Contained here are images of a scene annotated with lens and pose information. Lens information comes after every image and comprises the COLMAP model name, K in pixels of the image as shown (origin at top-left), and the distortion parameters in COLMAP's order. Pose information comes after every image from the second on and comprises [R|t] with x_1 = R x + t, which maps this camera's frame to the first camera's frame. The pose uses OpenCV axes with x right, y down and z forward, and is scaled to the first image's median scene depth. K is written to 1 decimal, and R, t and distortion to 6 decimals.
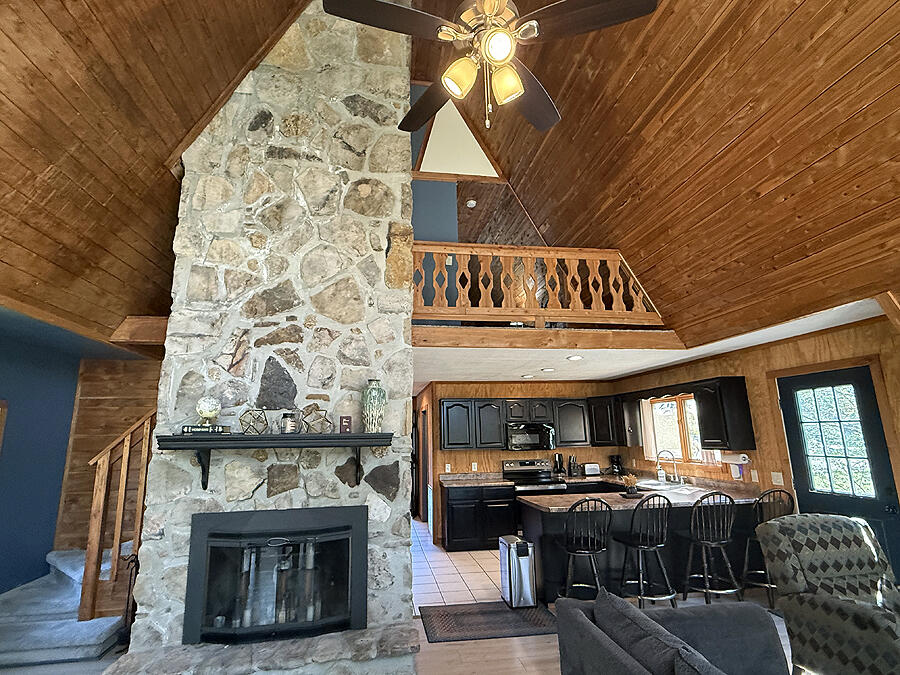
lens RADIAL K [[468.3, 0, 450.0], [0, 468.3, 337.5], [0, 0, 1]] dist [-0.002807, -0.000271]
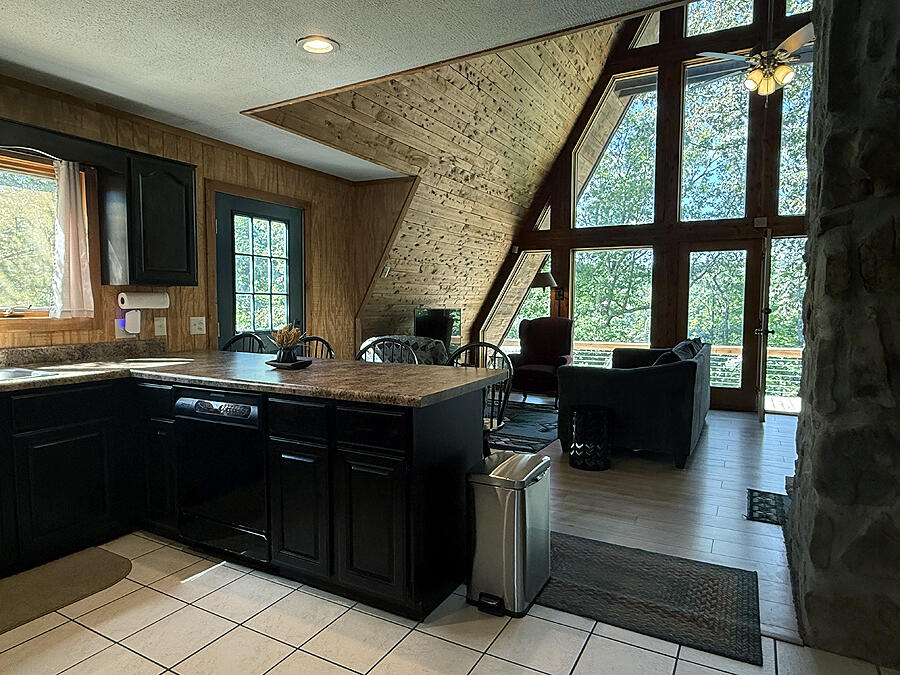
lens RADIAL K [[545.2, 0, 450.0], [0, 545.2, 337.5], [0, 0, 1]] dist [-0.000883, -0.000260]
pose [[-0.786408, -0.017107, 0.617471, -0.080282], [-0.108236, 0.987968, -0.110477, 0.245347], [-0.608151, -0.153712, -0.778797, 0.935707]]
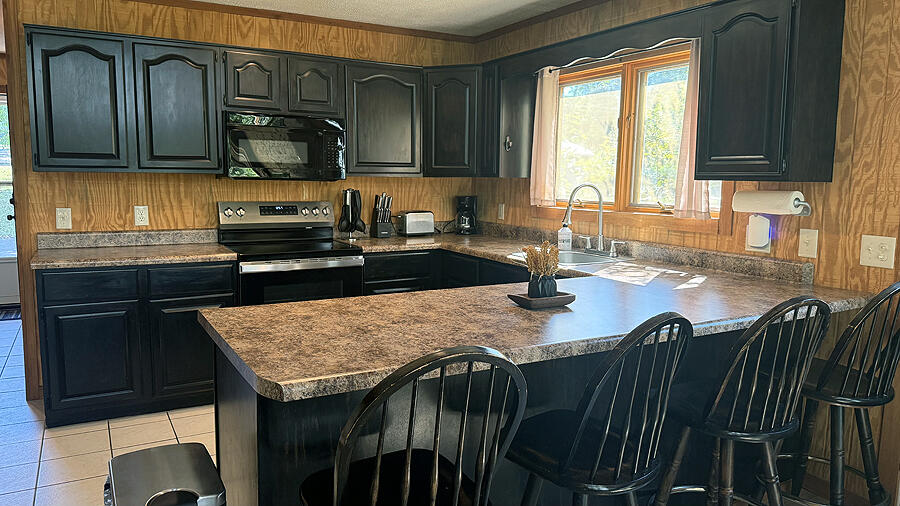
lens RADIAL K [[660.6, 0, 450.0], [0, 660.6, 253.0], [0, 0, 1]] dist [0.002023, -0.000064]
pose [[0.938078, -0.008843, 0.346311, 0.105472], [-0.101279, 0.948997, 0.298576, 0.113114], [-0.331288, -0.315162, 0.889338, 0.407382]]
